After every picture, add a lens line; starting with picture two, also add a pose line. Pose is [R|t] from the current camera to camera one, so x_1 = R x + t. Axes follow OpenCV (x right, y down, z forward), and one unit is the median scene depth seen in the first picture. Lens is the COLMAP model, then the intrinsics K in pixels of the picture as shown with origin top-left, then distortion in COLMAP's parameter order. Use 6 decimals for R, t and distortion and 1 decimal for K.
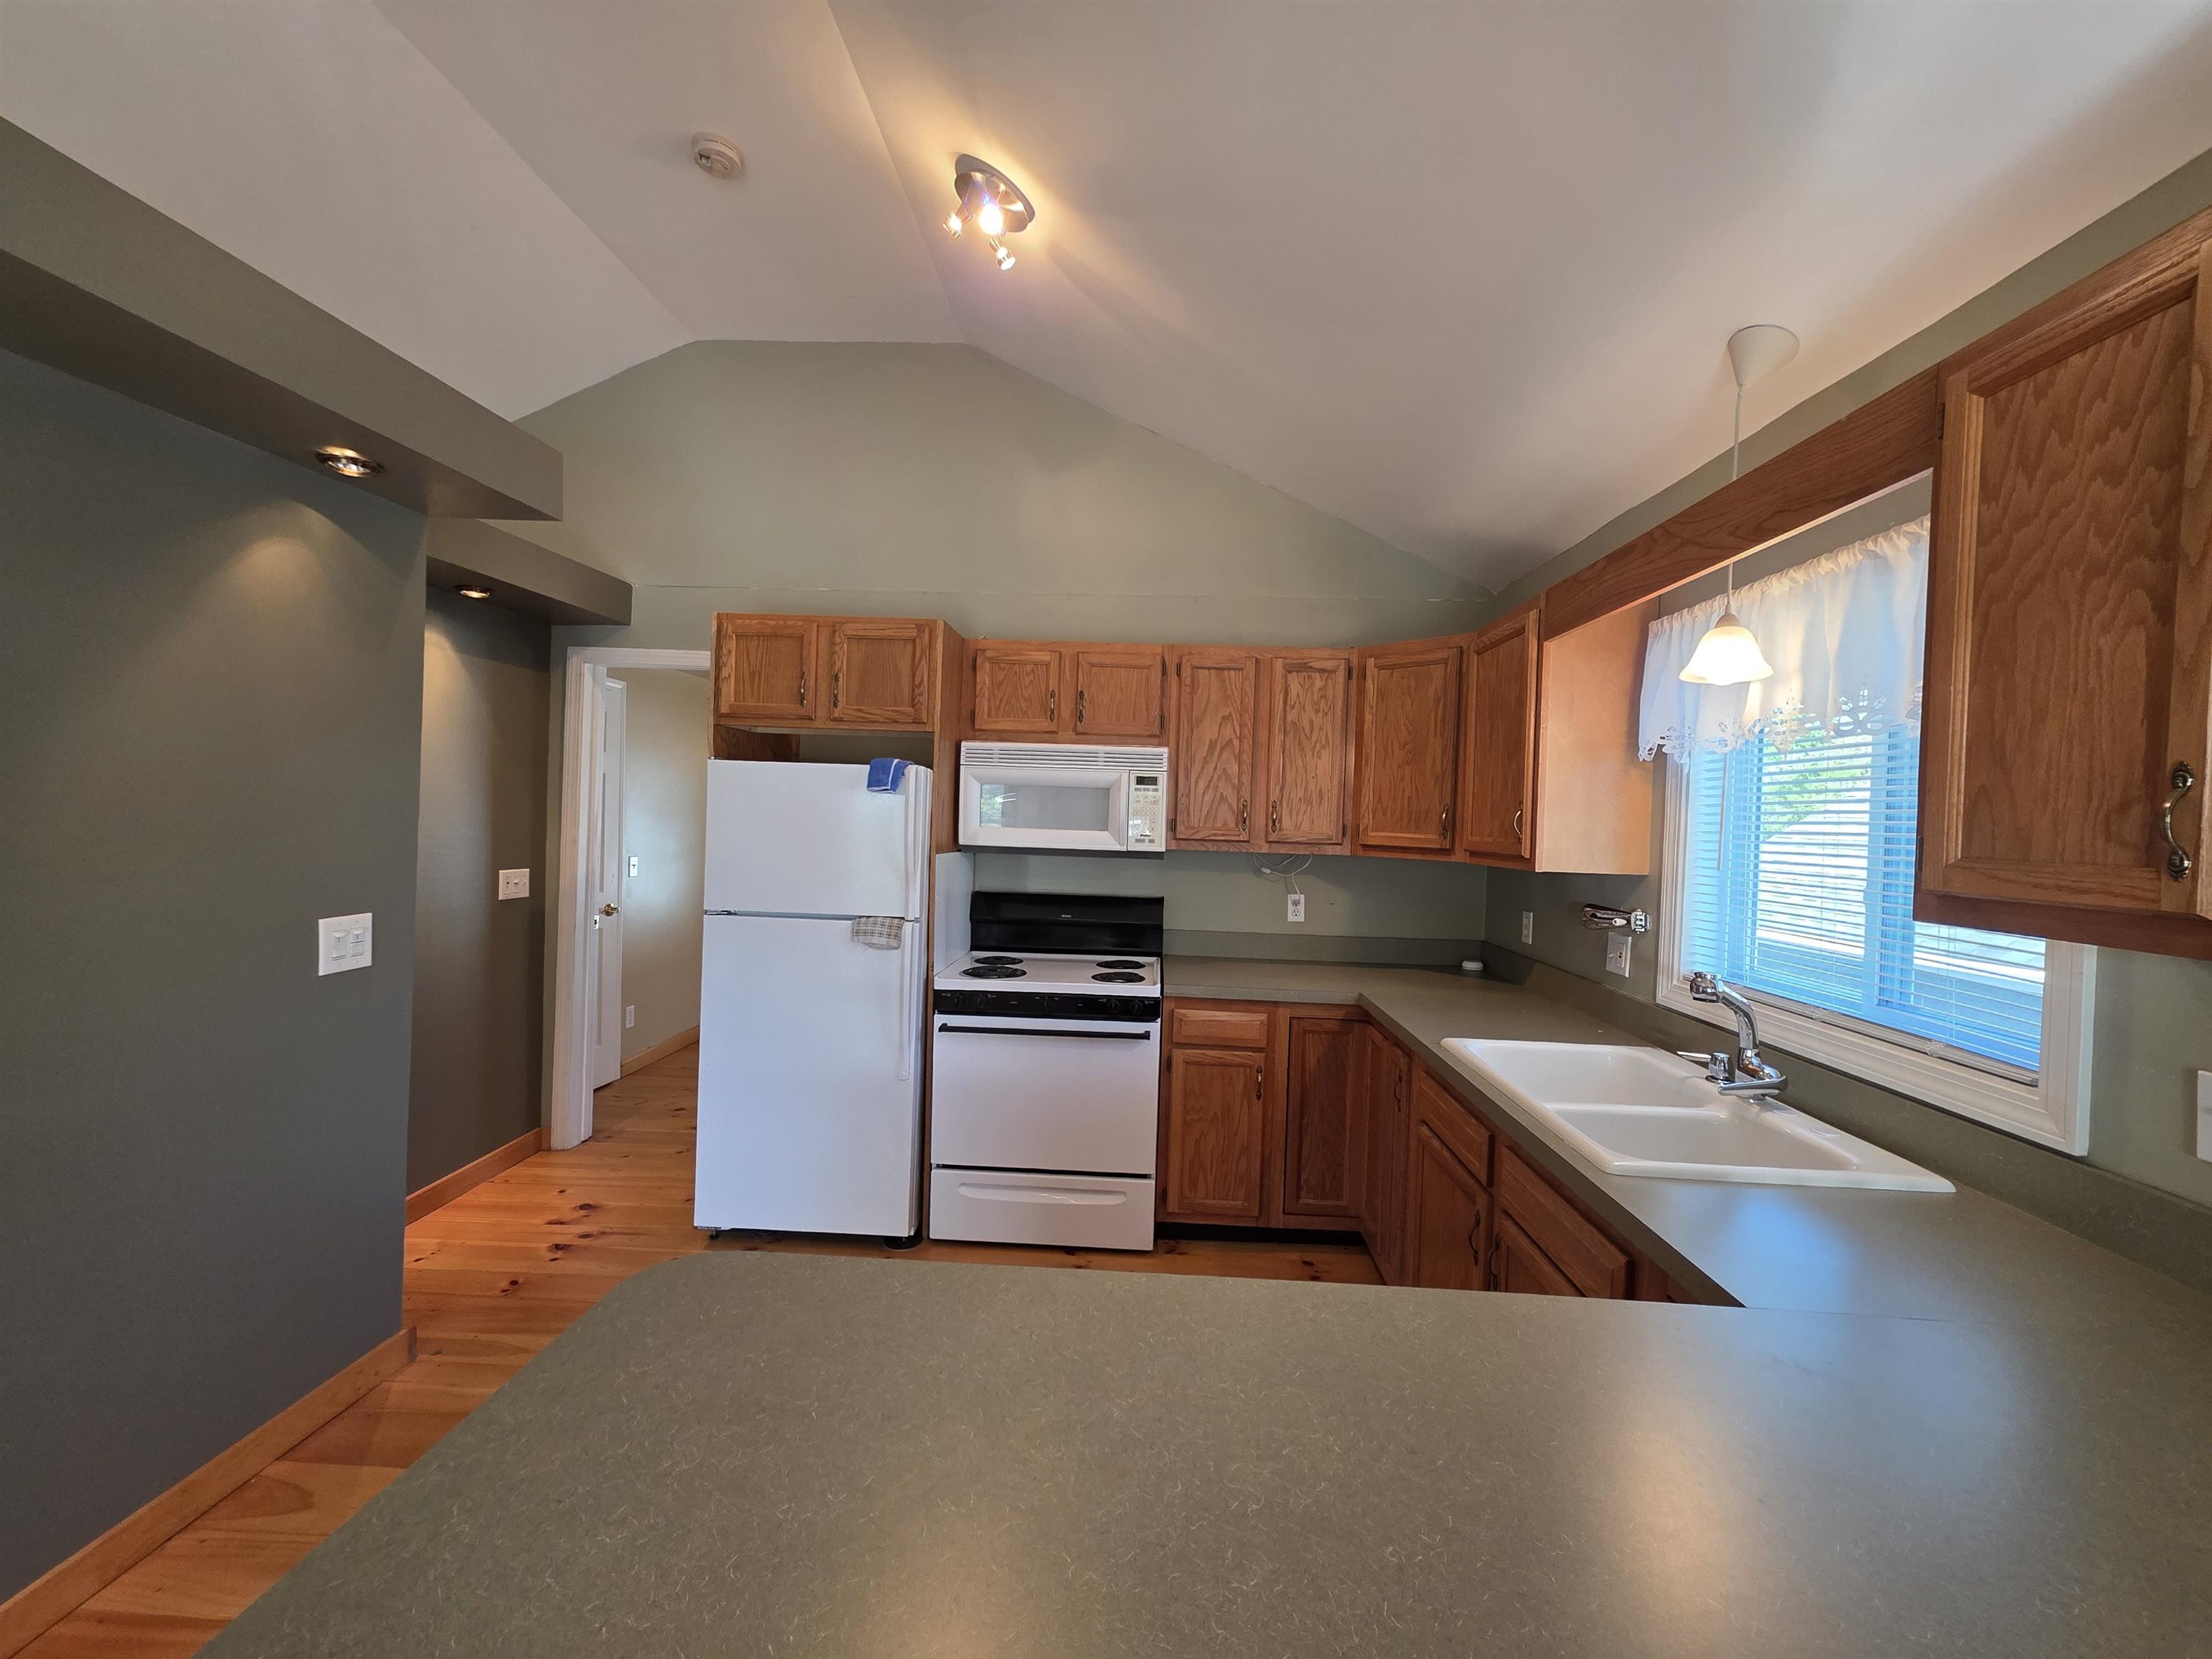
lens RADIAL K [[877.9, 0, 1123.2], [0, 877.9, 833.5], [0, 0, 1]] dist [-0.000766, 0.000012]
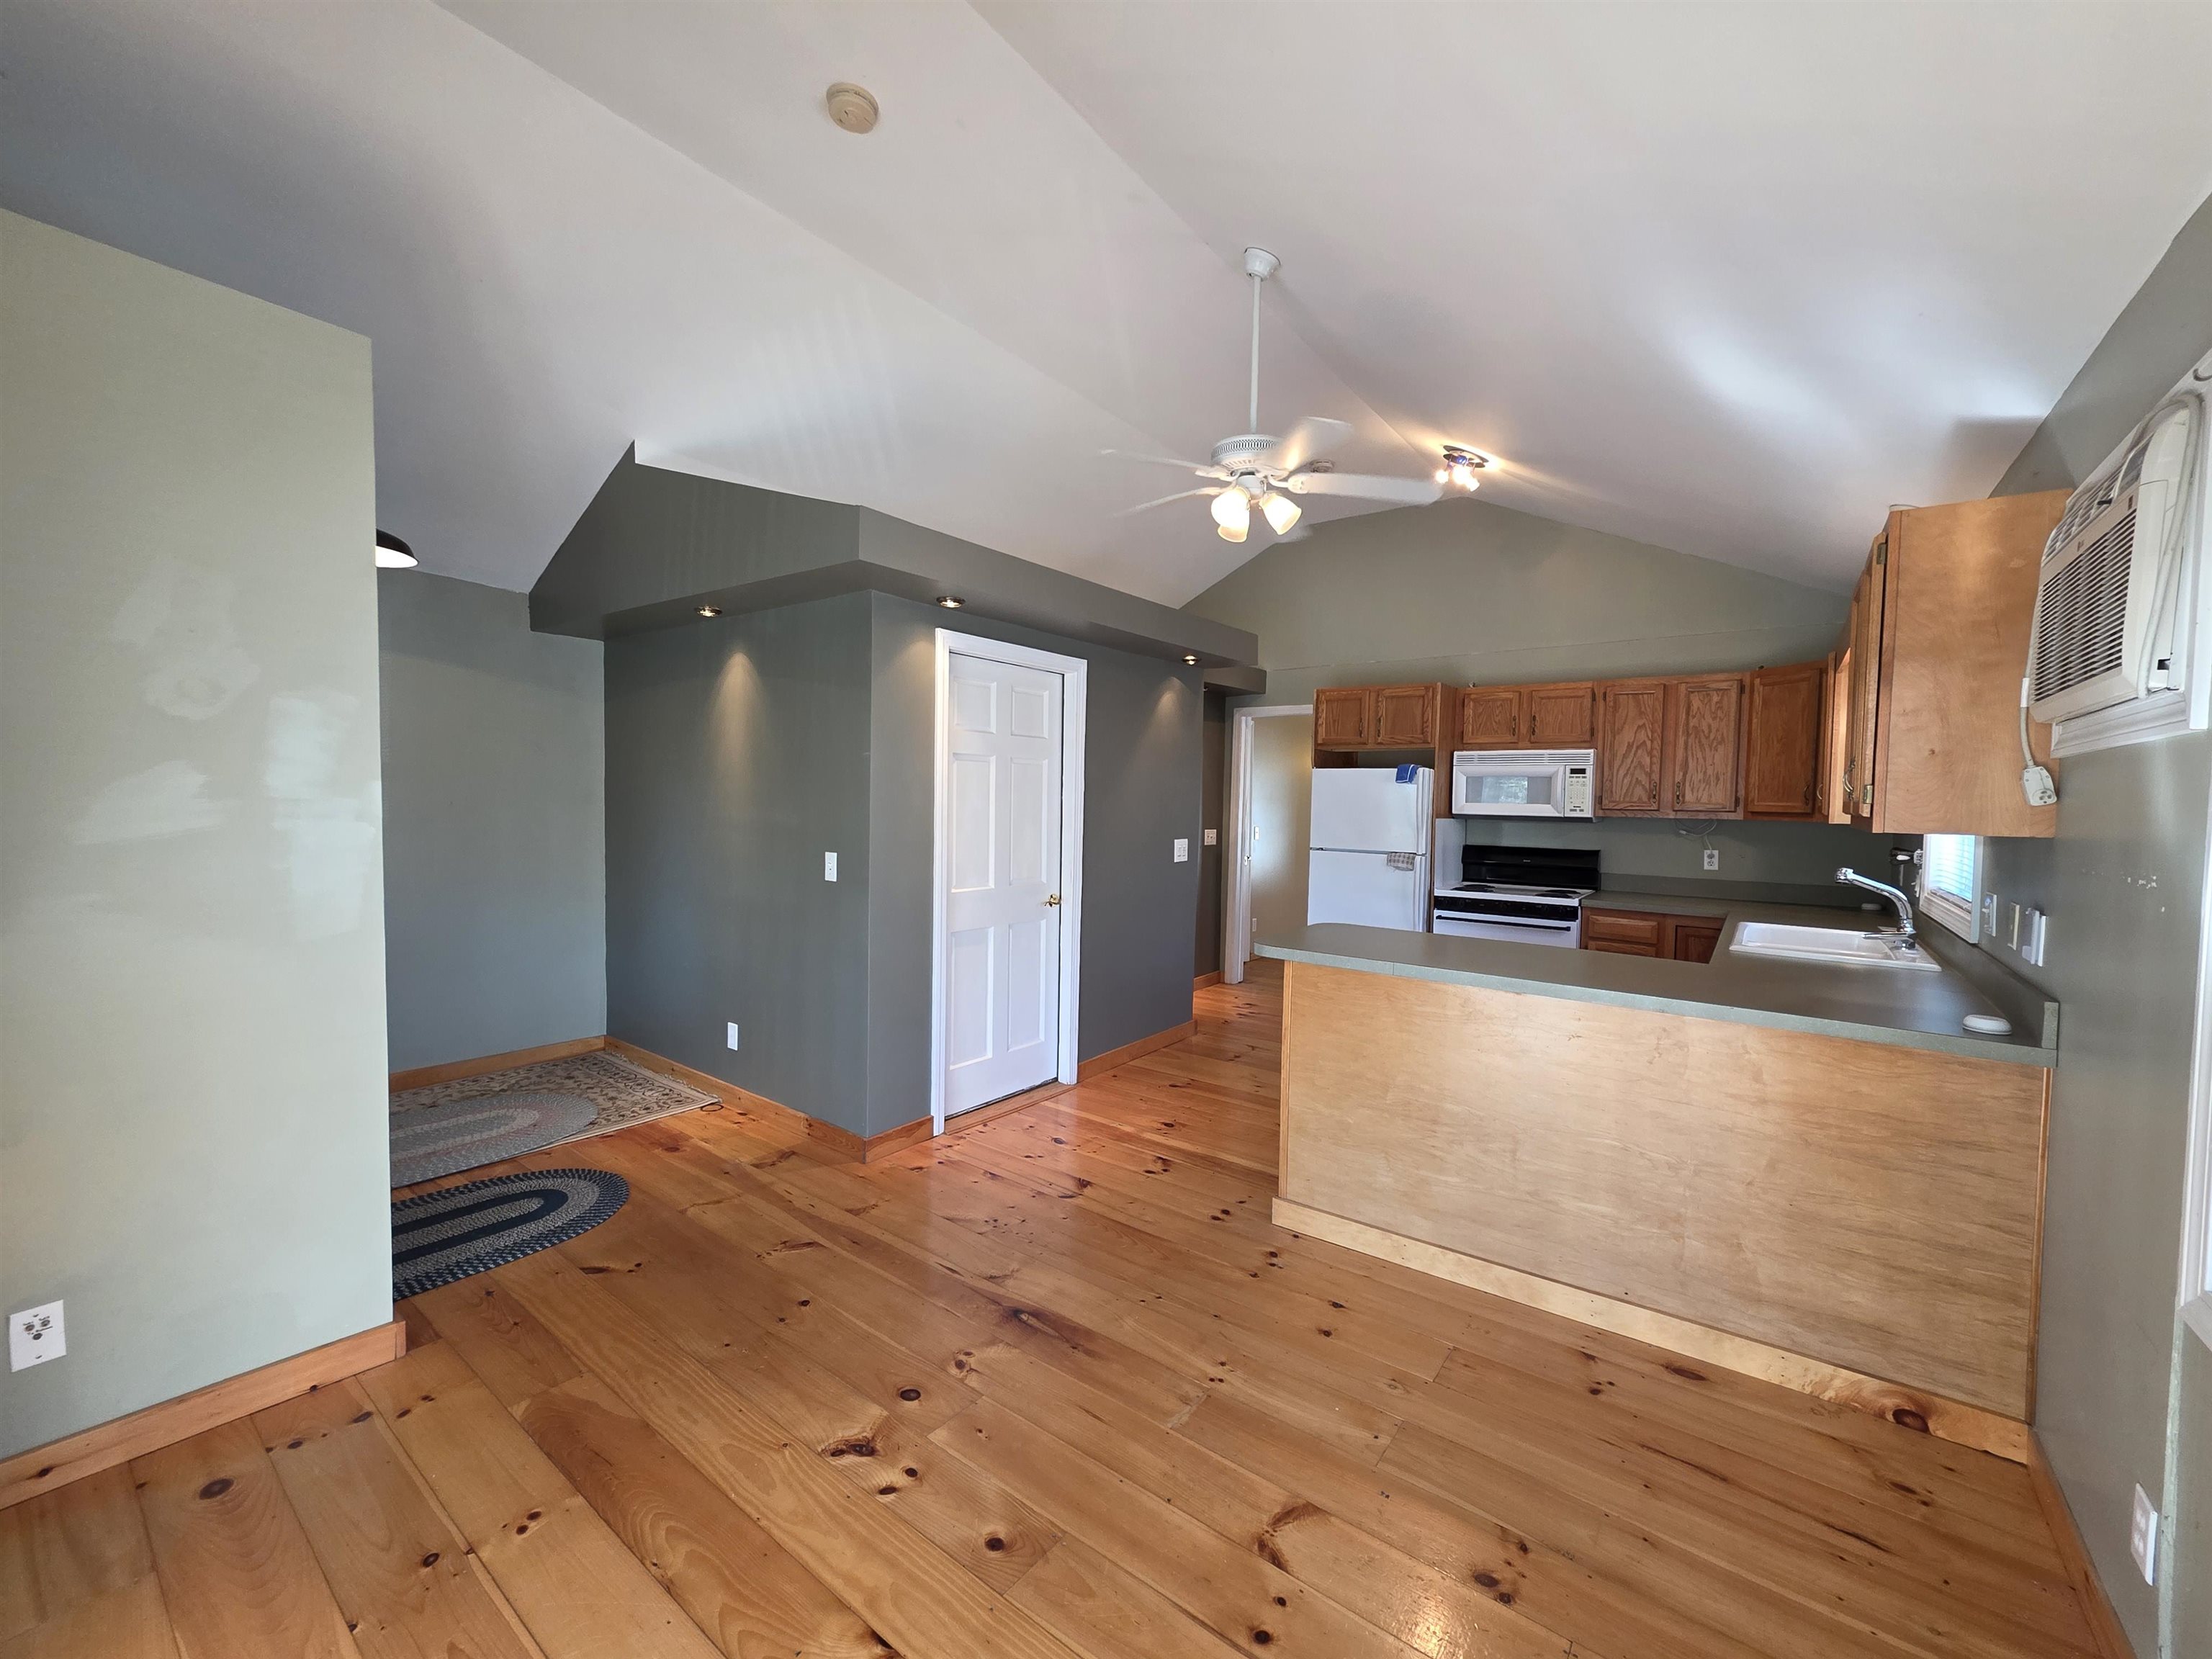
lens RADIAL K [[877.9, 0, 1123.2], [0, 877.9, 833.5], [0, 0, 1]] dist [-0.000766, 0.000012]
pose [[0.824657, 0.005860, -0.565602, 0.253050], [-0.001892, 0.999969, 0.007601, 0.041092], [0.565630, -0.005198, 0.824643, -0.763184]]
